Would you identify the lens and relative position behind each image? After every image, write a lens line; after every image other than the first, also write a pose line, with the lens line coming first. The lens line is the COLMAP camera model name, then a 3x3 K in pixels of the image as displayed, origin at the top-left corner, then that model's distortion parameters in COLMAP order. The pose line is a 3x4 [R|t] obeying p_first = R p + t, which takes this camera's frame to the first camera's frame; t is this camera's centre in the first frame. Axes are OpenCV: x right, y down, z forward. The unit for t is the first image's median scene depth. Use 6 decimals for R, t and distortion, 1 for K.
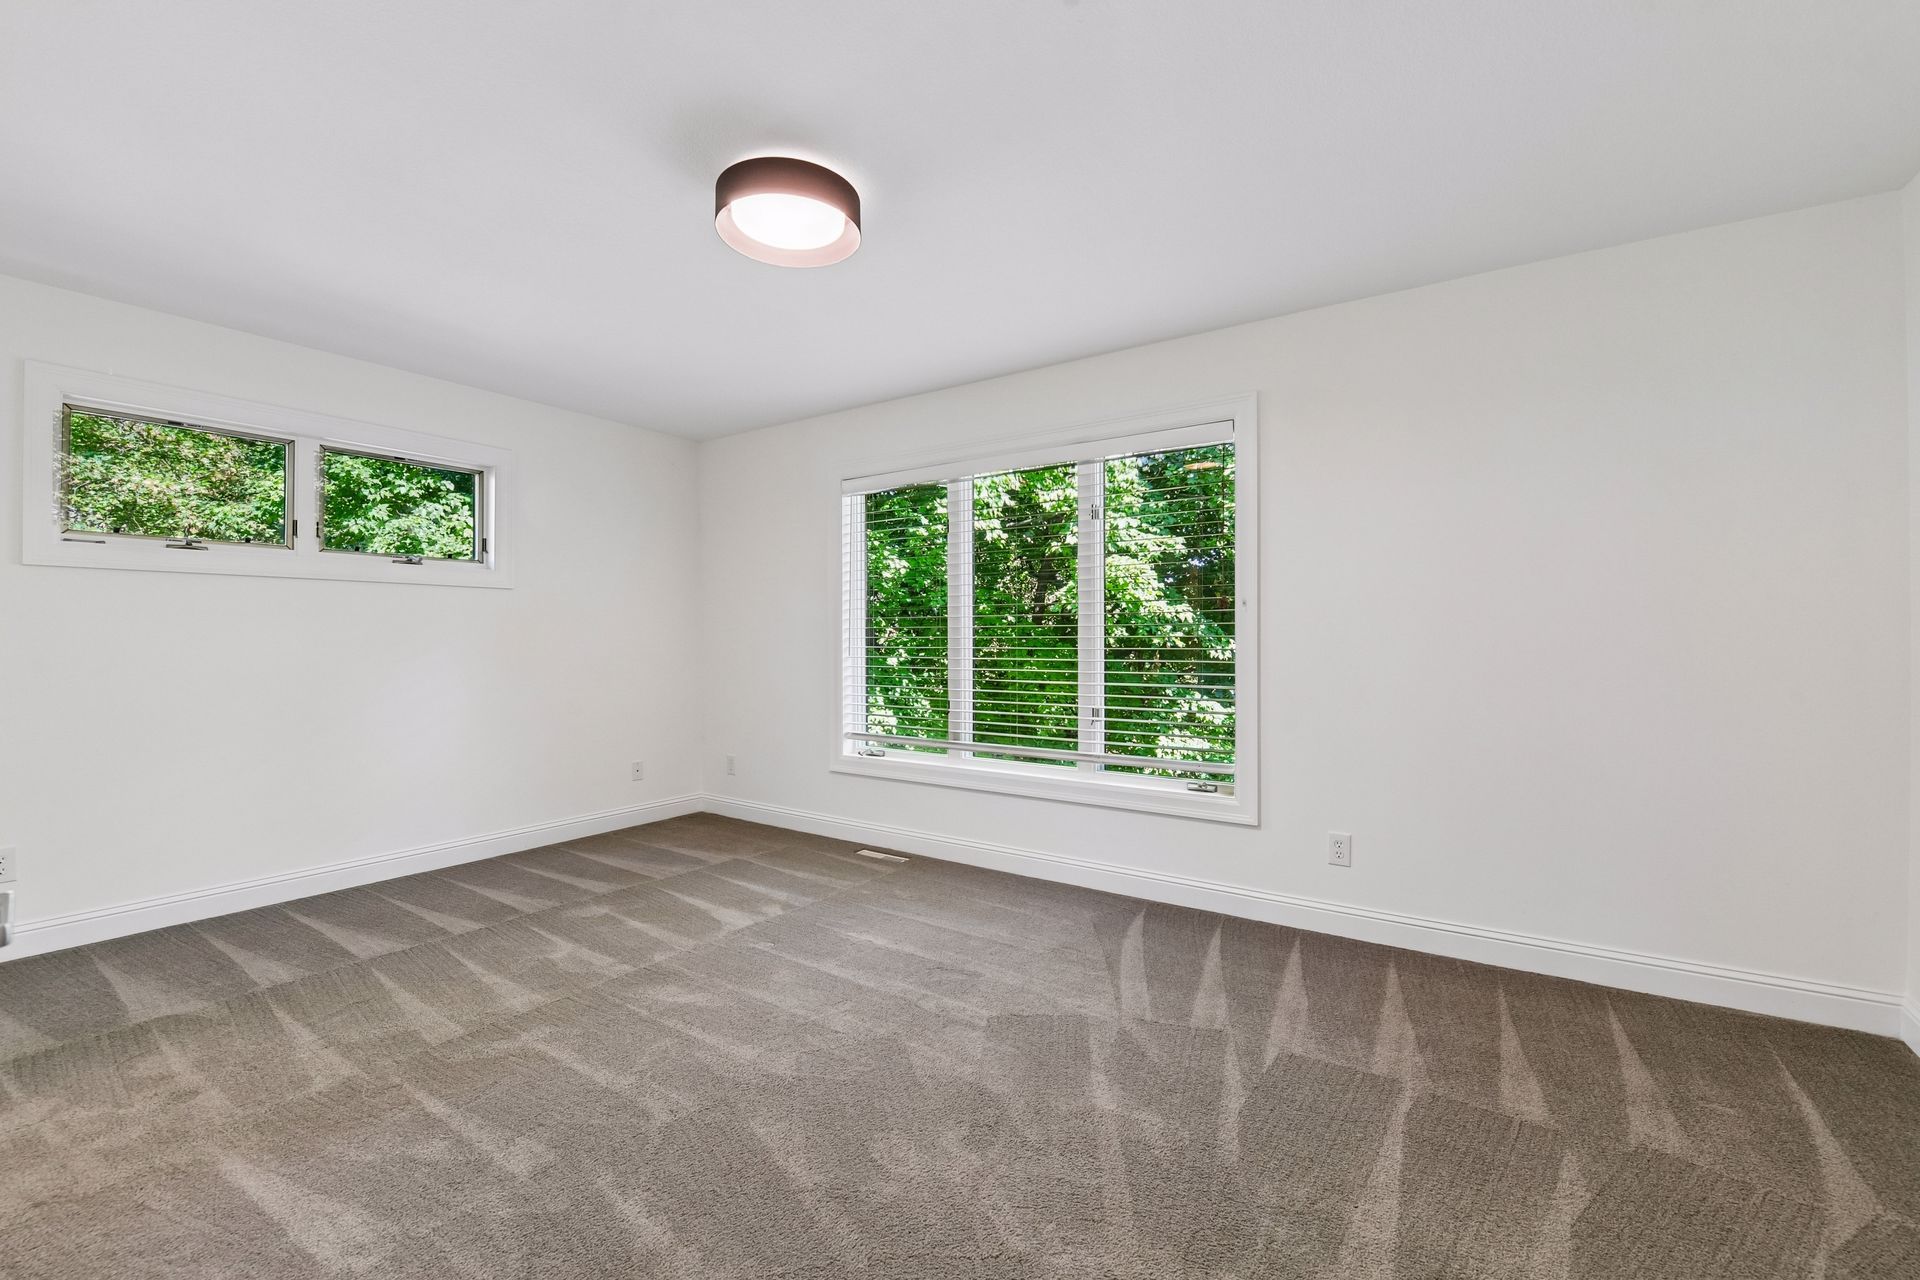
lens RADIAL K [[751.9, 0, 958.7], [0, 751.9, 635.5], [0, 0, 1]] dist [0.000984, -0.000166]
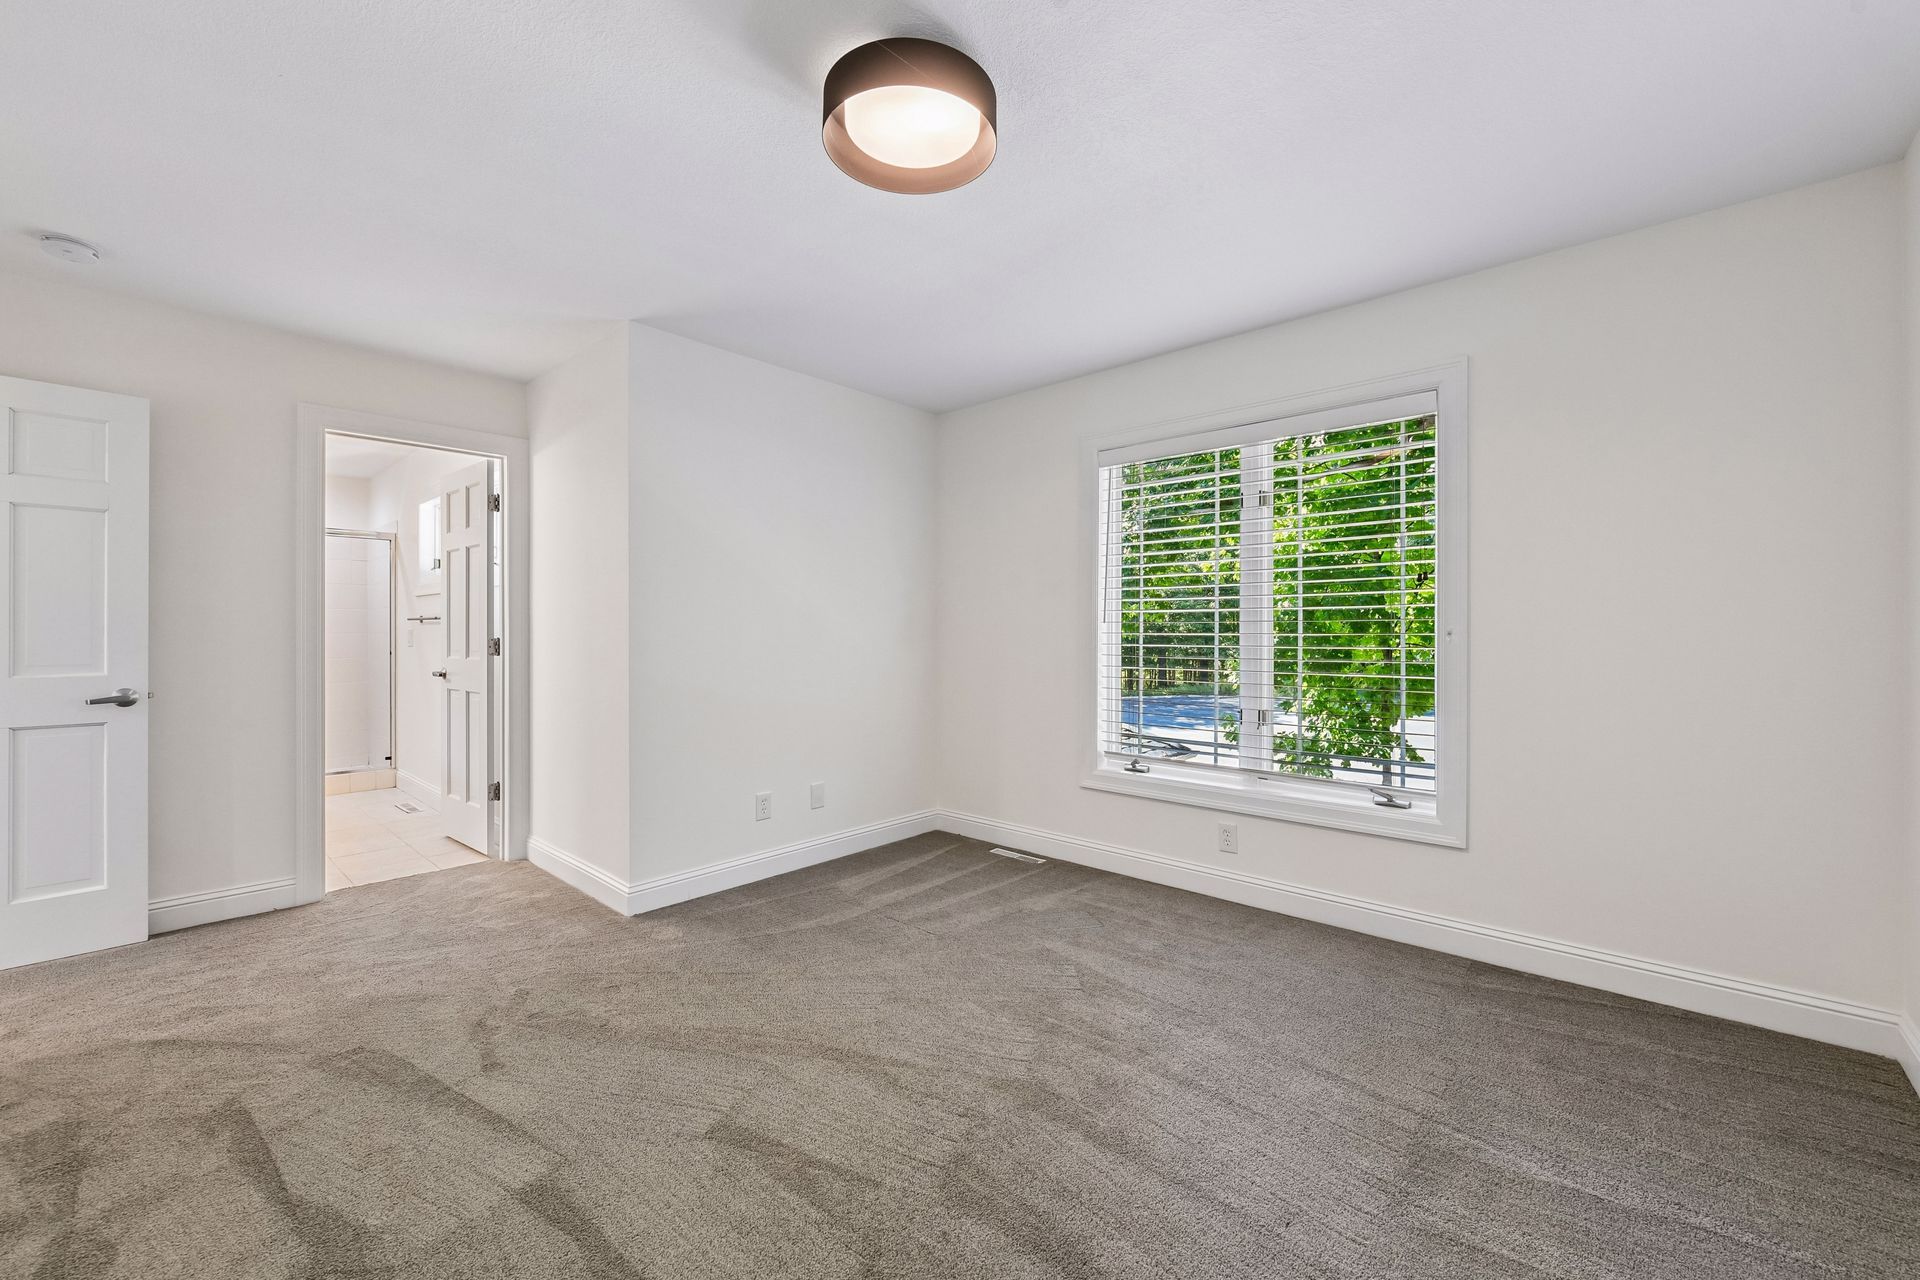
lens RADIAL K [[751.9, 0, 961.4], [0, 751.9, 640.0], [0, 0, 1]] dist [0.000984, -0.000166]
pose [[0.989756, 0.006419, -0.142628, -0.169797], [-0.004724, 0.999914, 0.012216, 0.000325], [0.142694, -0.011417, 0.989701, 0.113020]]
